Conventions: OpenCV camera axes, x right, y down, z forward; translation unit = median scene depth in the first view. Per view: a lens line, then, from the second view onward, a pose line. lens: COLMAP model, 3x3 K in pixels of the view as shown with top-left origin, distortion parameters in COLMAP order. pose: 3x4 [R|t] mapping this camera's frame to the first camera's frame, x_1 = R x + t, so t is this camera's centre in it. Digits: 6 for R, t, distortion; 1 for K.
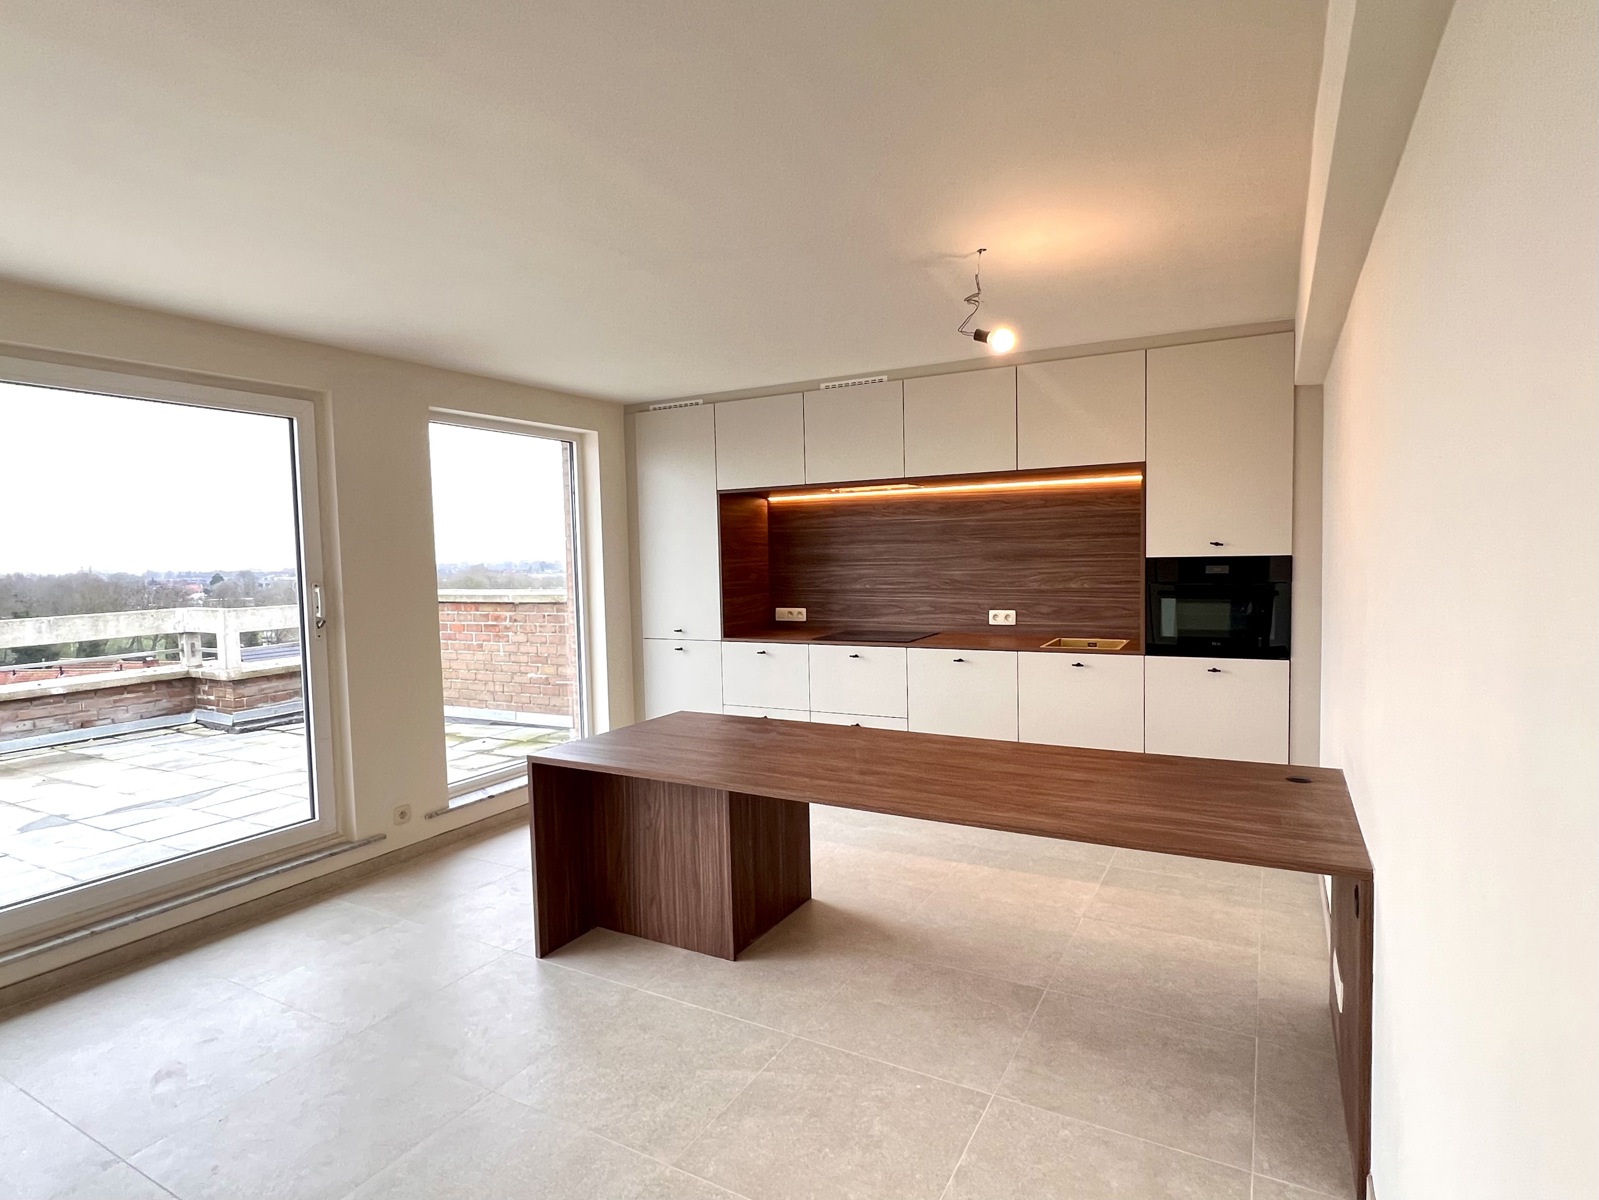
lens RADIAL K [[843.8, 0, 799.5], [0, 843.8, 600.0], [0, 0, 1]] dist [-0.001043, -0.000057]
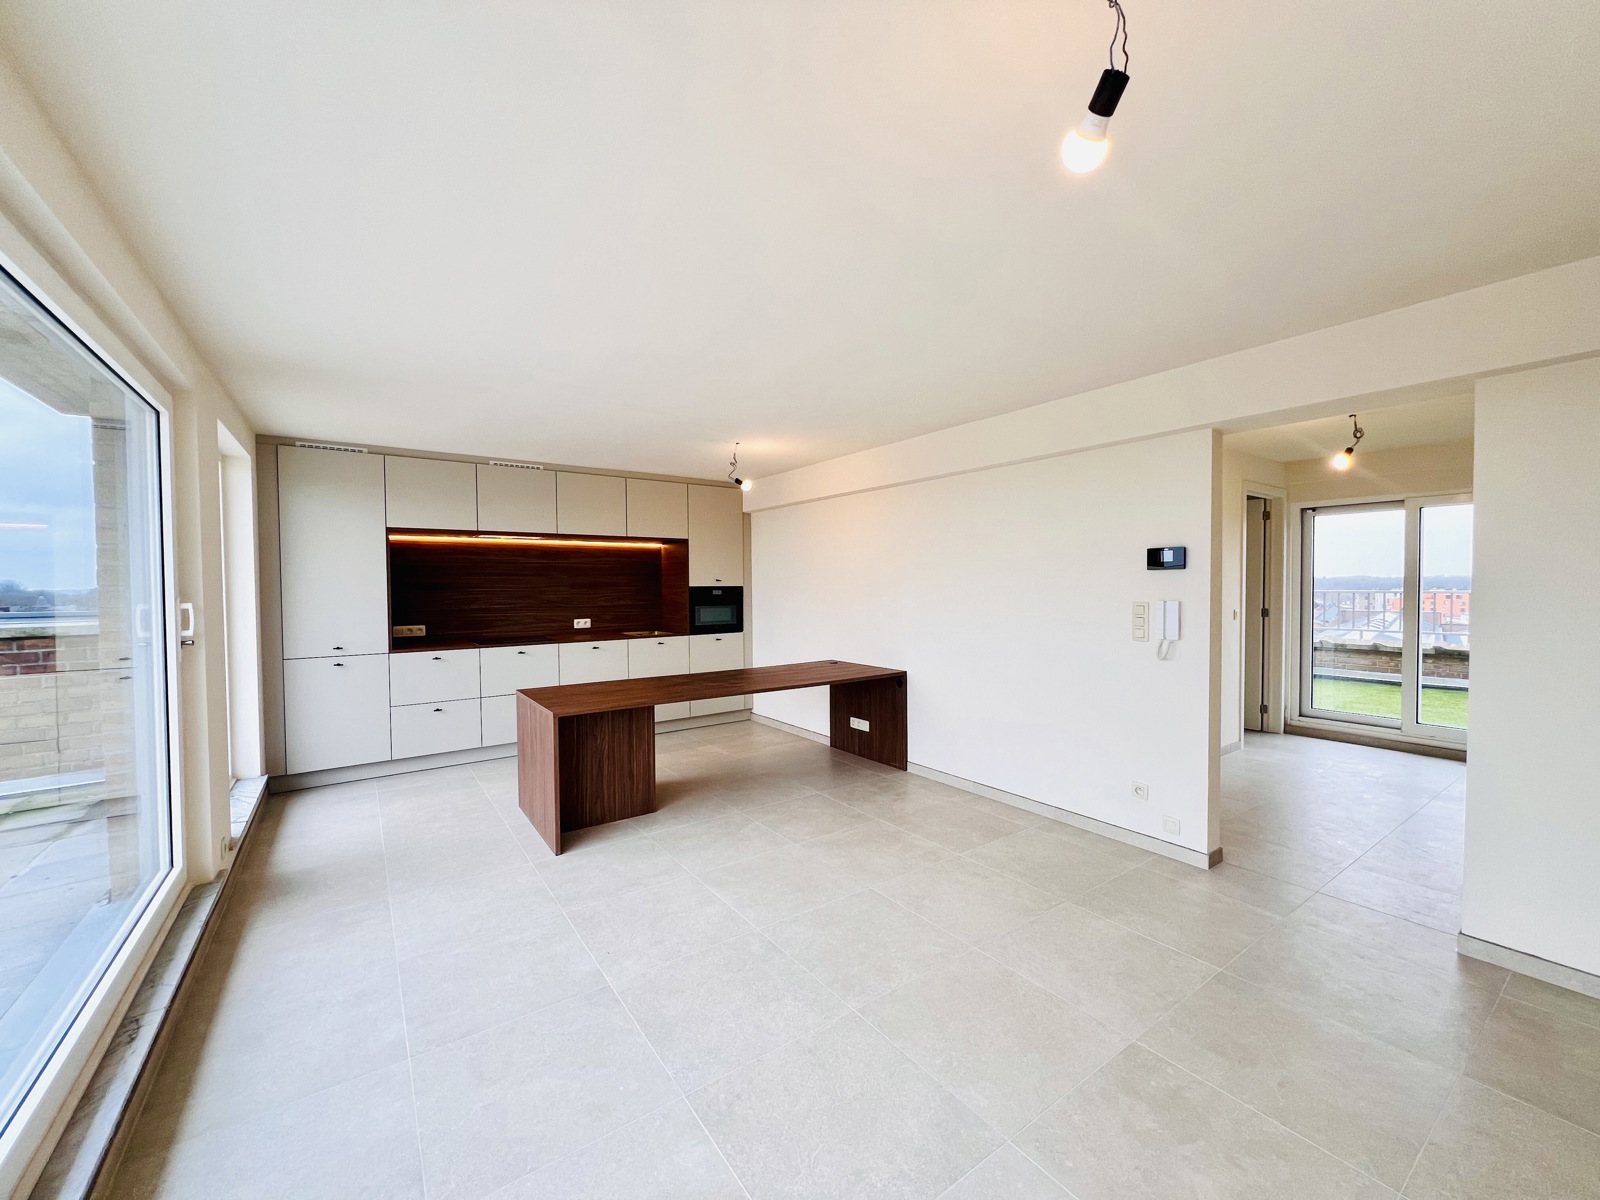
lens RADIAL K [[638.5, 0, 800.0], [0, 638.5, 600.0], [0, 0, 1]] dist [-0.003071, 0.000091]
pose [[0.433370, -0.002477, 0.901213, -0.695904], [0.048176, 0.998630, -0.020422, 0.021067], [-0.899927, 0.052267, 0.432896, 0.087361]]
